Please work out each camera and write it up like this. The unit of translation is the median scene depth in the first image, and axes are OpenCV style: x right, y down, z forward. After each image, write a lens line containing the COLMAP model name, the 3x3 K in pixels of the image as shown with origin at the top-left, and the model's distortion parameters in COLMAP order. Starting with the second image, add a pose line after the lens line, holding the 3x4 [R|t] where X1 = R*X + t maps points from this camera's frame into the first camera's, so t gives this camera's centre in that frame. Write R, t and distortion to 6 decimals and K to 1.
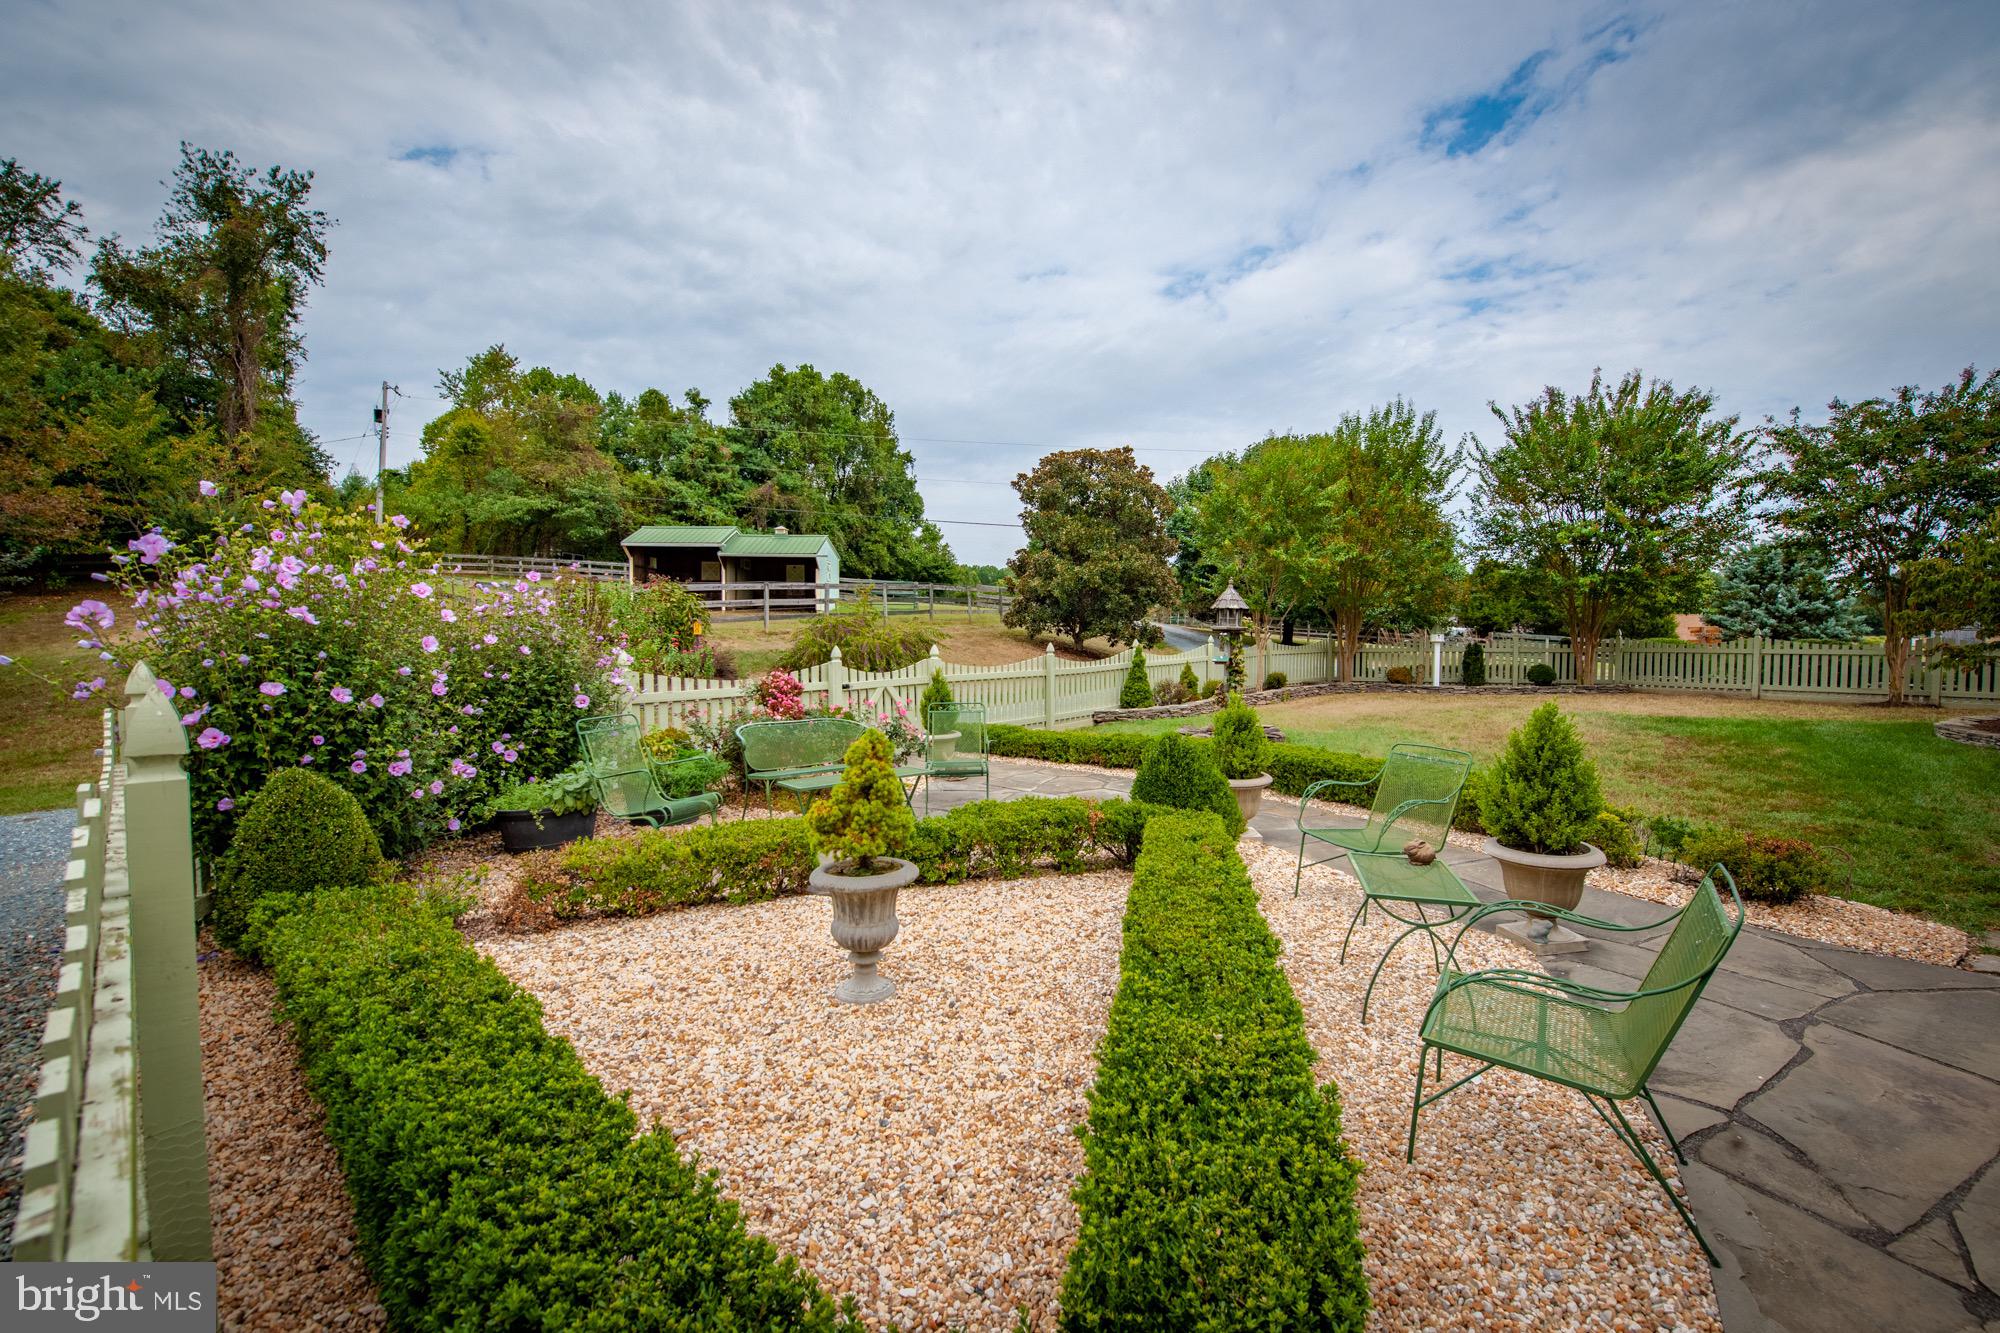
lens RADIAL K [[831.8, 0, 1028.4], [0, 831.8, 668.1], [0, 0, 1]] dist [-0.019965, -0.000485]
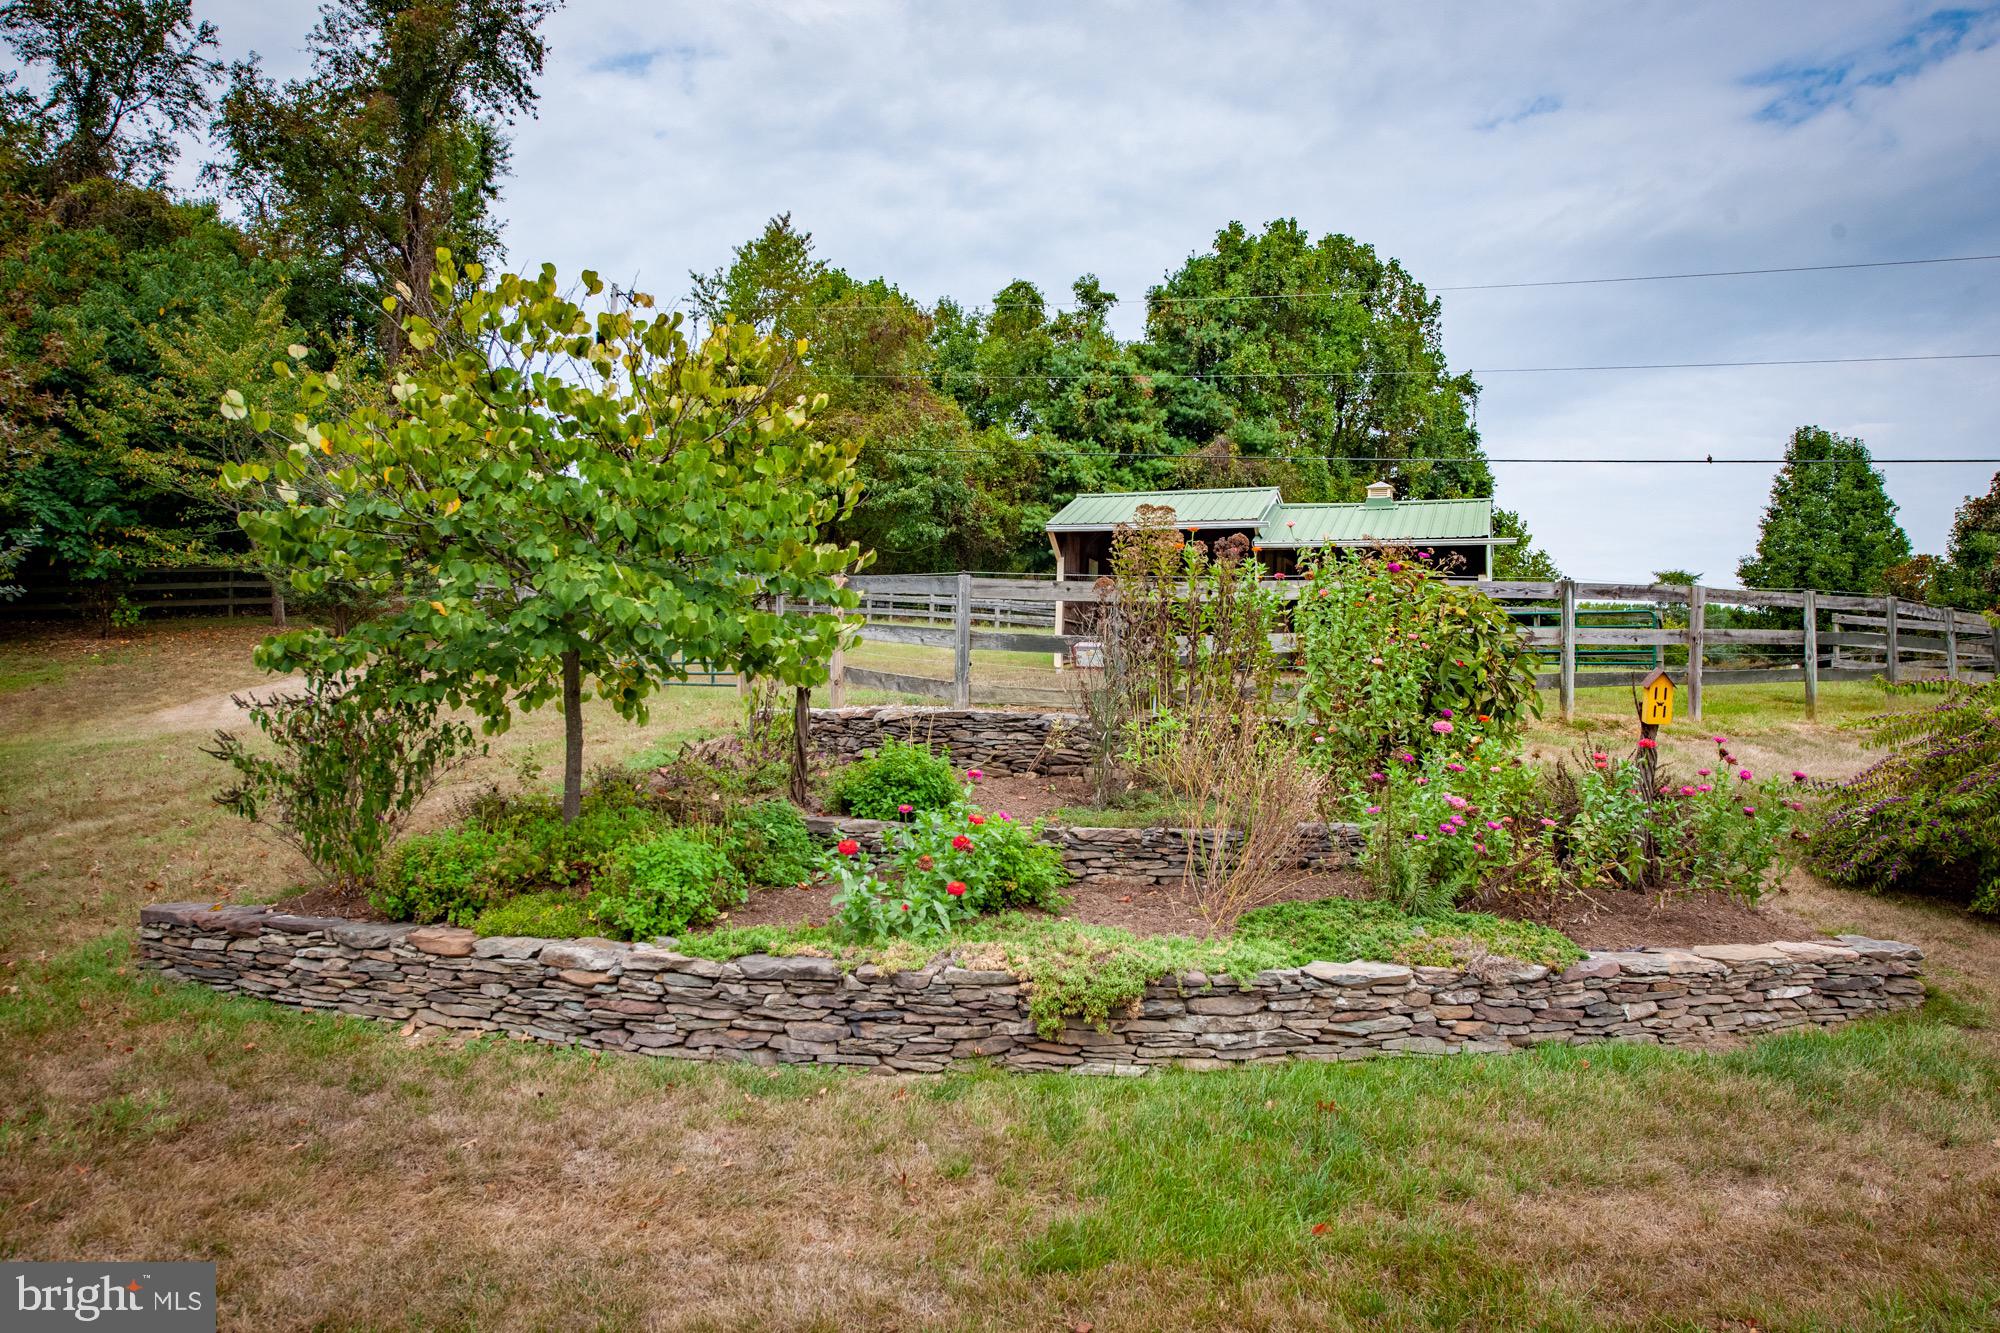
lens RADIAL K [[1401.6, 0, 1012.8], [0, 1401.6, 661.3], [0, 0, 1]] dist [0.005002, 0.003682]
pose [[0.935983, 0.001352, -0.352044, -0.137755], [-0.032789, 0.995981, -0.083351, -0.005681], [0.350516, 0.089558, 0.932265, 0.156586]]
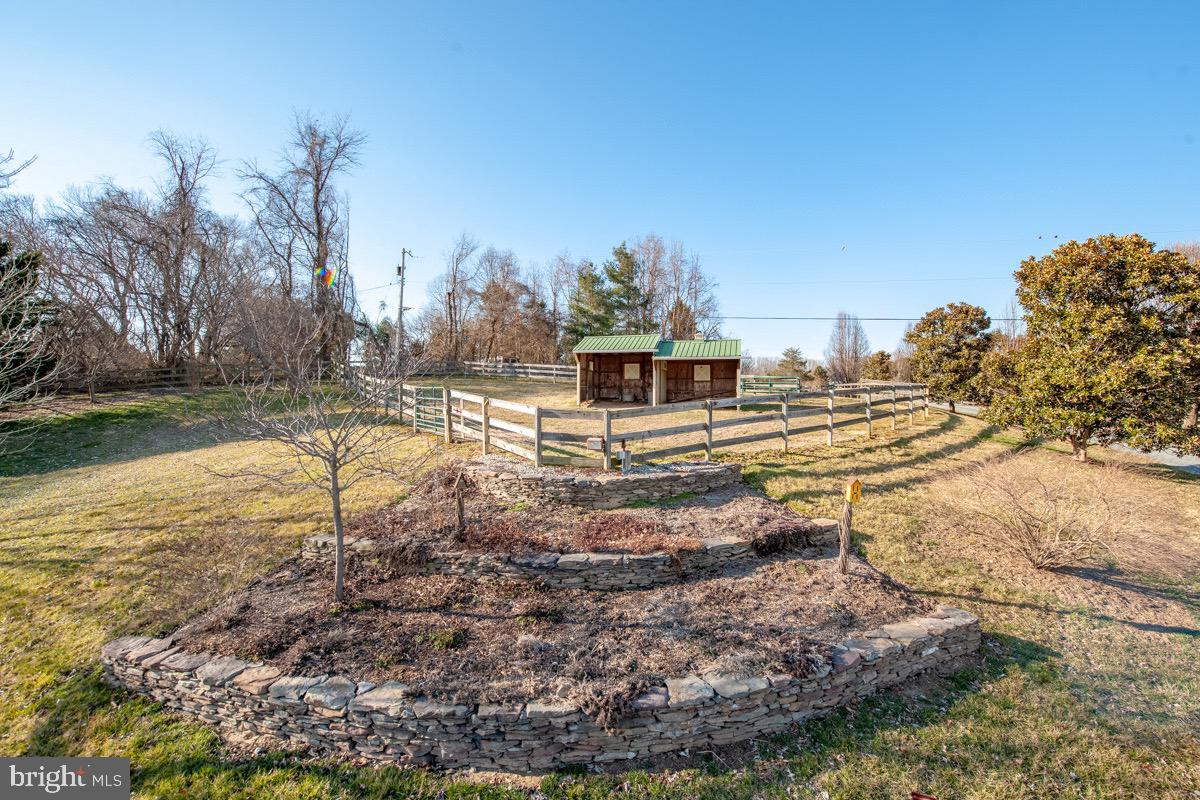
lens RADIAL K [[494.7, 0, 600.6], [0, 494.7, 403.9], [0, 0, 1]] dist [0.002293, 0.000078]
pose [[0.960923, 0.001207, -0.276814, -0.150833], [-0.009615, 0.999533, -0.029017, -0.031825], [0.276650, 0.030545, 0.960485, 0.190919]]
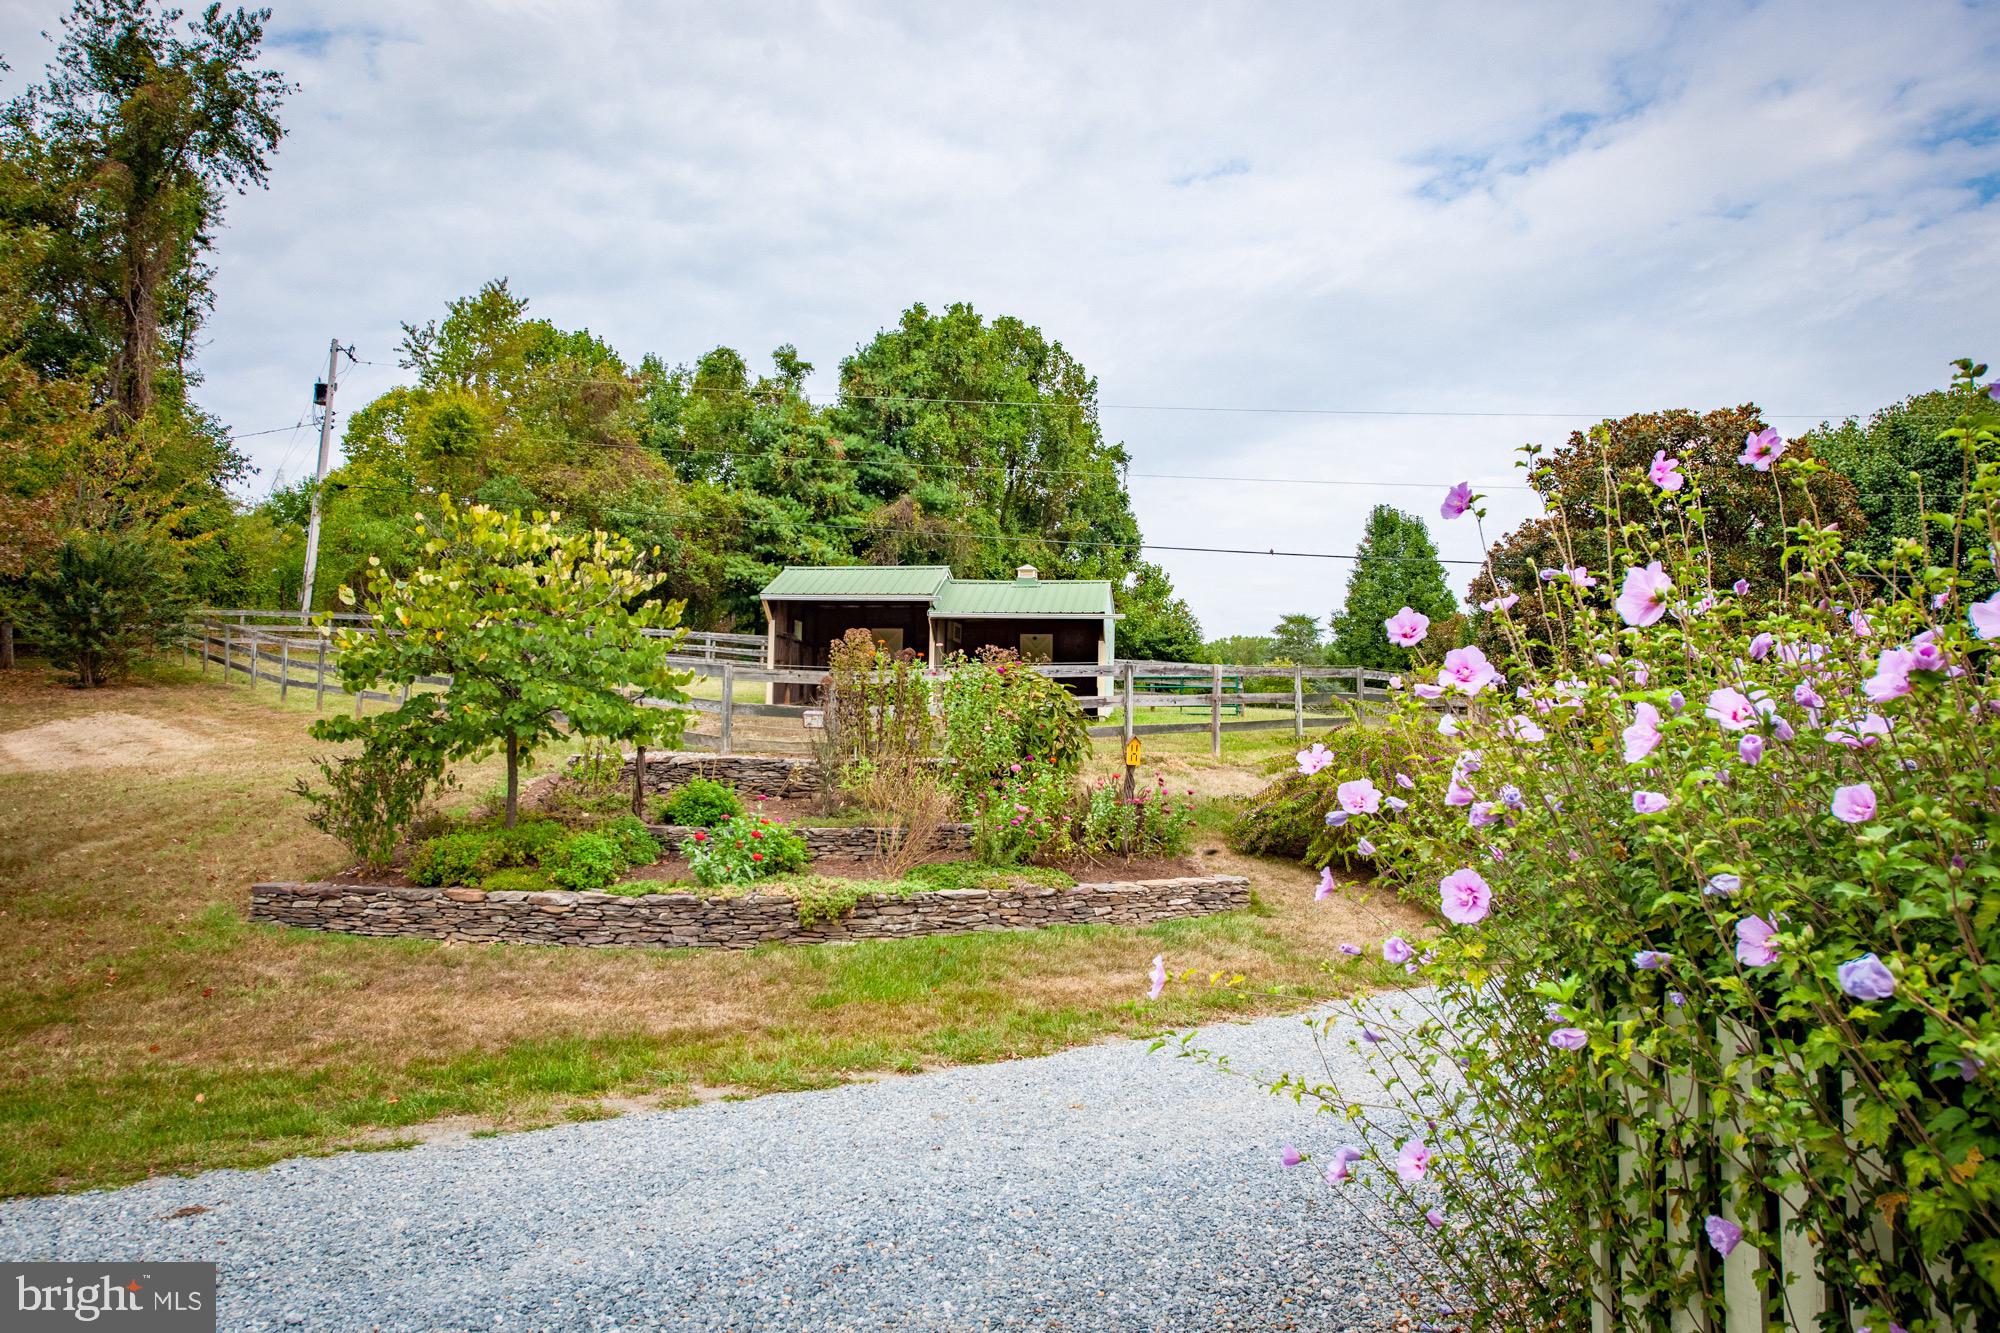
lens RADIAL K [[1401.6, 0, 1002.6], [0, 1401.6, 640.8], [0, 0, 1]] dist [0.005002, 0.003682]
pose [[0.989587, -0.001253, -0.143932, -0.113325], [-0.016354, 0.992508, -0.121084, -0.004272], [0.143005, 0.122177, 0.982152, 0.051514]]
